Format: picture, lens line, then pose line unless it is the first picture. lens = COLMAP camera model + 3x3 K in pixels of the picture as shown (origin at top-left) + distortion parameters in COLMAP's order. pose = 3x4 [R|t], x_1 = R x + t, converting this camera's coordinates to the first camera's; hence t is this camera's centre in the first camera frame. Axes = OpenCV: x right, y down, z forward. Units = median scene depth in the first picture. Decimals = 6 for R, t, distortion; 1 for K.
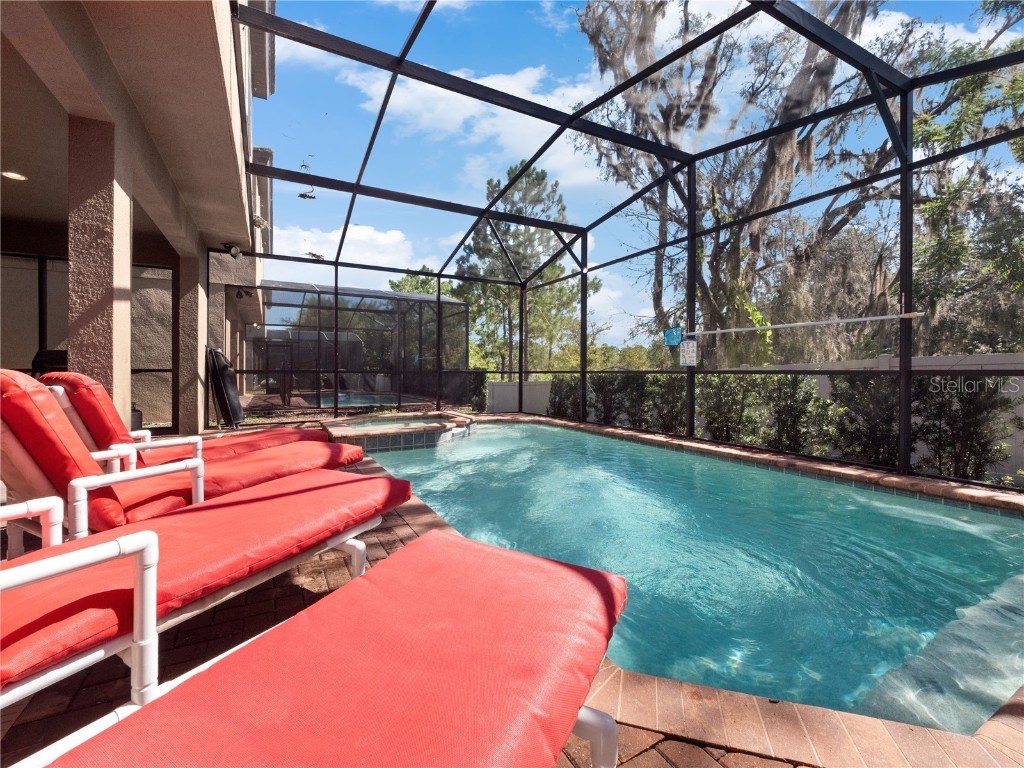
lens RADIAL K [[443.2, 0, 512.5], [0, 443.2, 377.5], [0, 0, 1]] dist [-0.001757, -0.000665]
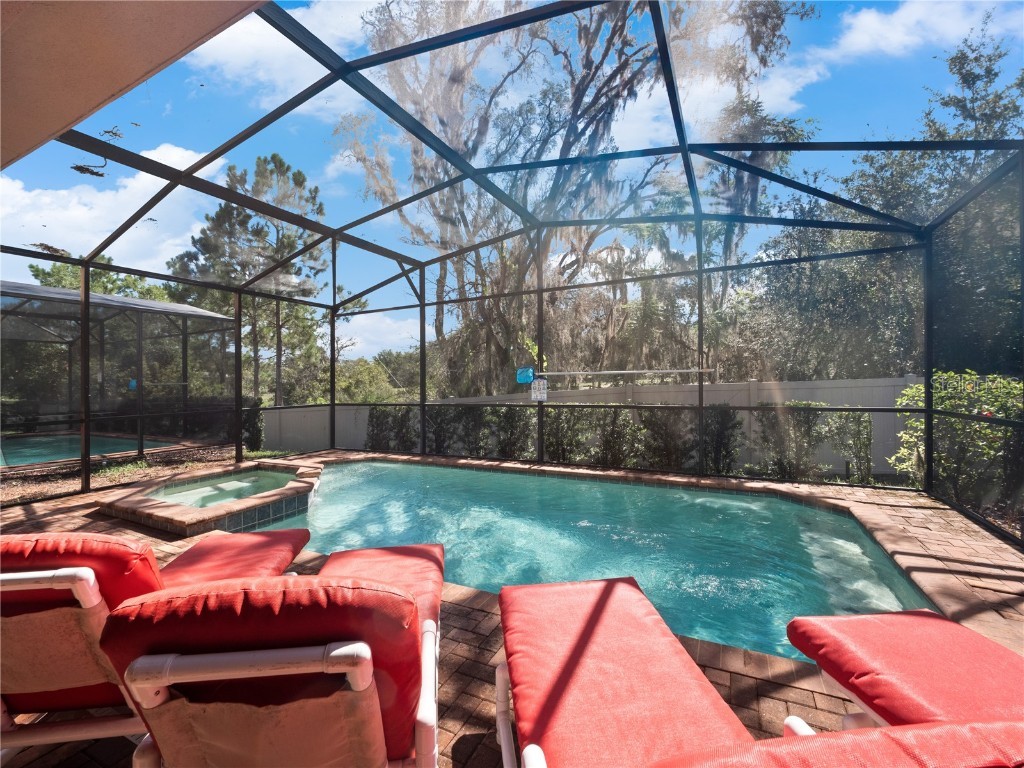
lens RADIAL K [[441.5, 0, 502.2], [0, 441.5, 383.6], [0, 0, 1]] dist [-0.000964, -0.000725]
pose [[0.825902, -0.018827, 0.563499, -0.272046], [0.025927, 0.999653, -0.004602, -0.055810], [-0.563217, 0.018410, 0.826104, 0.083177]]
